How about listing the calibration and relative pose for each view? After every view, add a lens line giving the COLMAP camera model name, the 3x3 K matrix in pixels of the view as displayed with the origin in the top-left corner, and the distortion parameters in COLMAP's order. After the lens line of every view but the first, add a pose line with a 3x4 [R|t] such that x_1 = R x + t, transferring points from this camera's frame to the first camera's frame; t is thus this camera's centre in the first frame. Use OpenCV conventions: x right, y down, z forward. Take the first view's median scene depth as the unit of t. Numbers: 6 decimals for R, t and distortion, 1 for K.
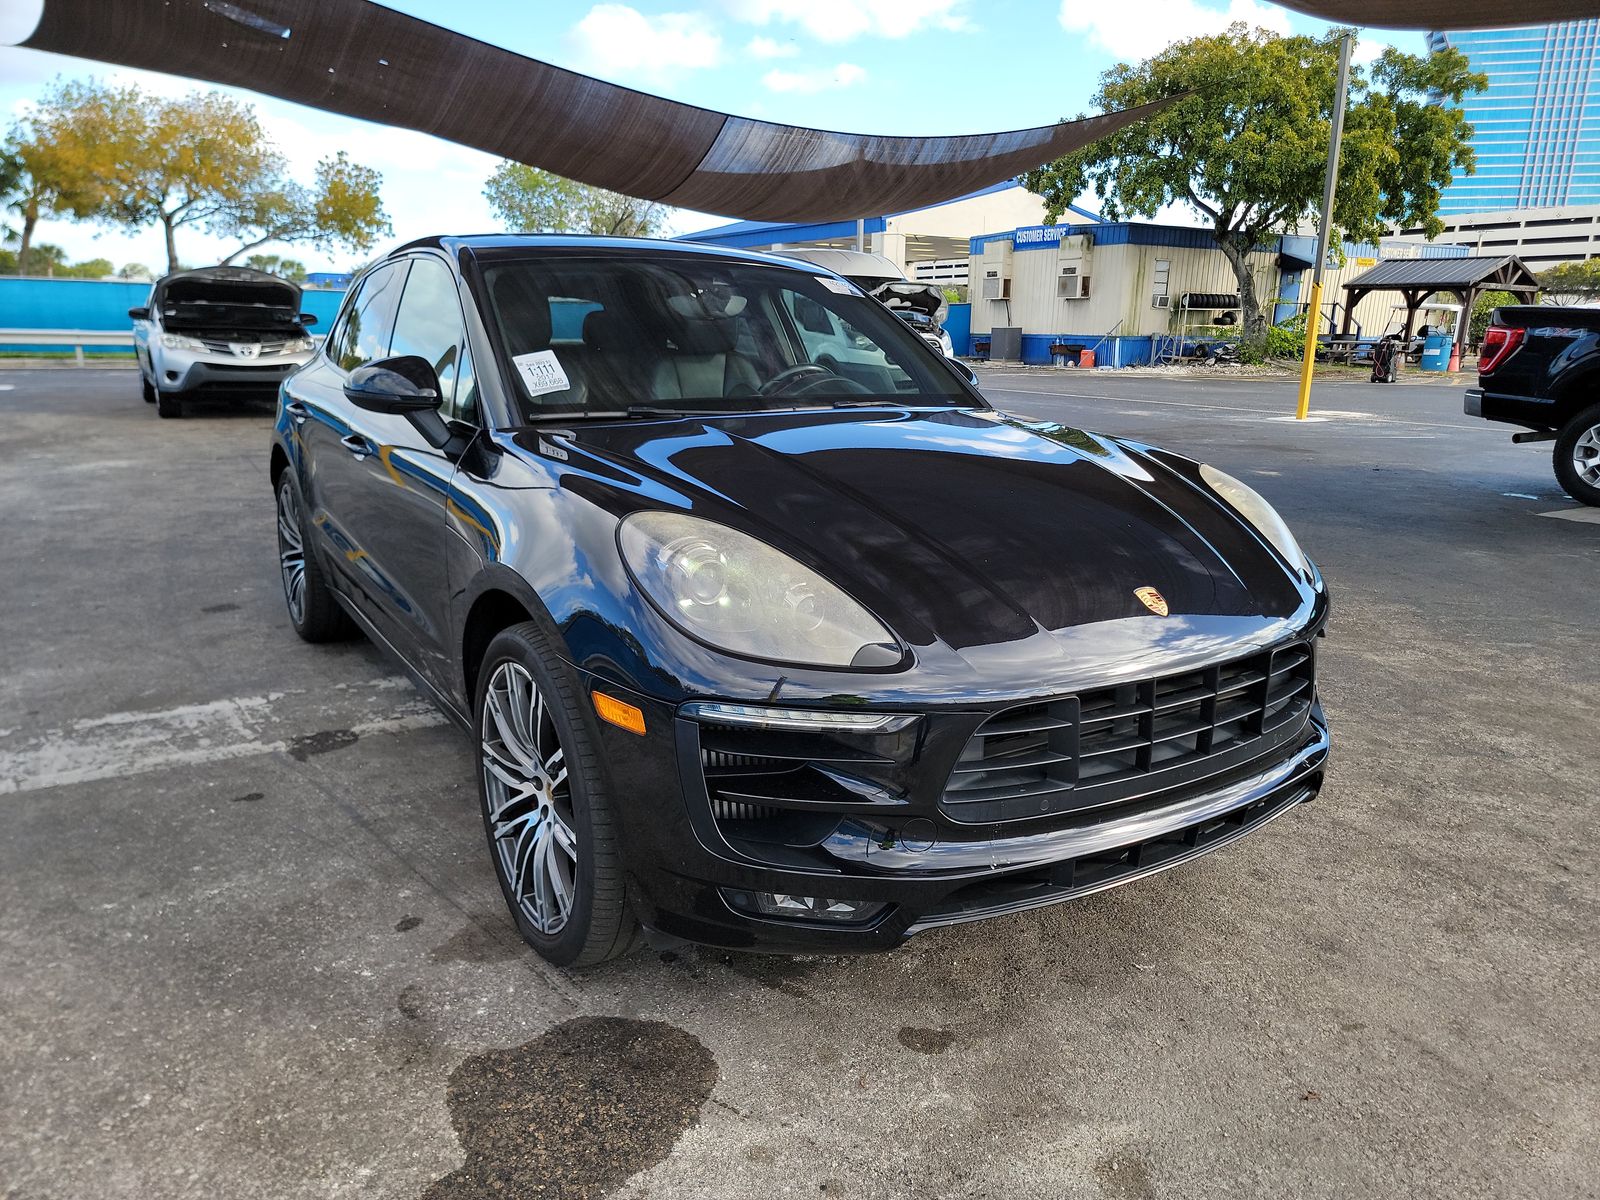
lens RADIAL K [[1102.7, 0, 813.0], [0, 1102.7, 609.7], [0, 0, 1]] dist [0.040785, -0.031711]
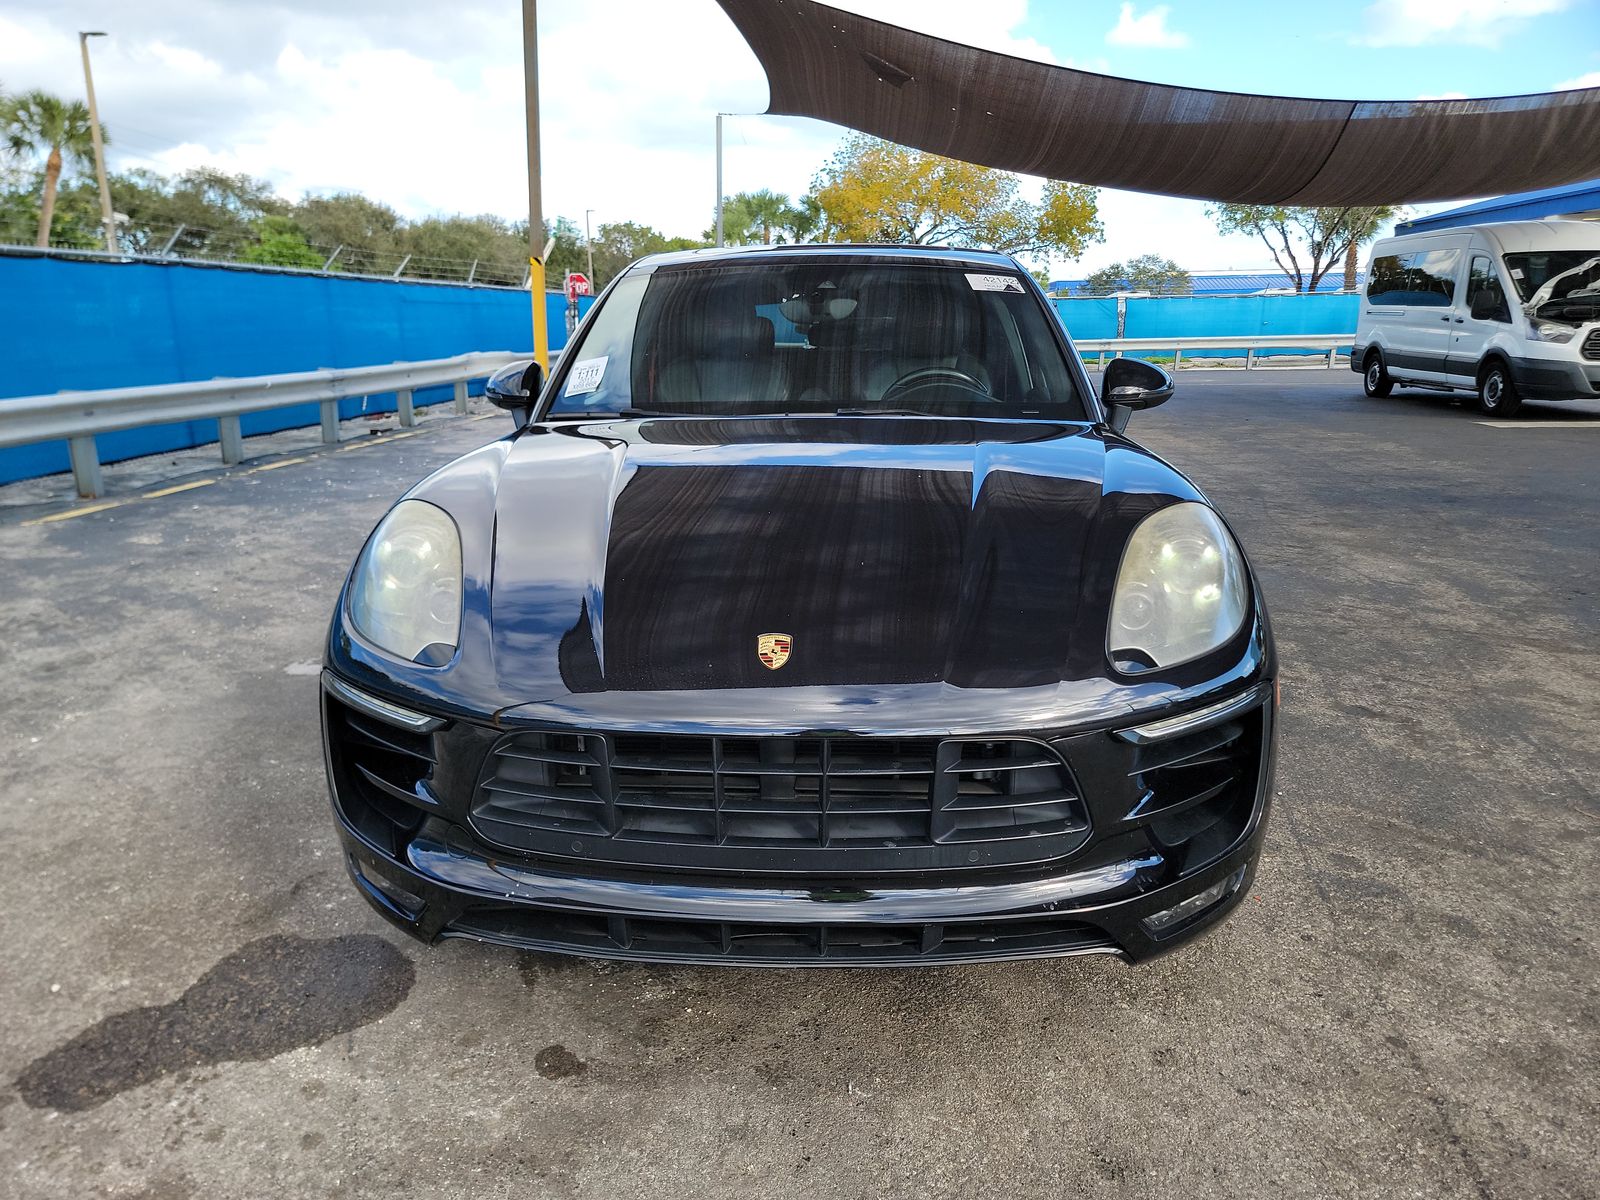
lens RADIAL K [[1102.7, 0, 805.9], [0, 1102.7, 595.4], [0, 0, 1]] dist [0.040785, -0.031711]
pose [[0.799903, 0.120067, -0.587996, 0.854458], [-0.127682, 0.991399, 0.028745, -0.078354], [0.586390, 0.052083, 0.808353, 0.343690]]
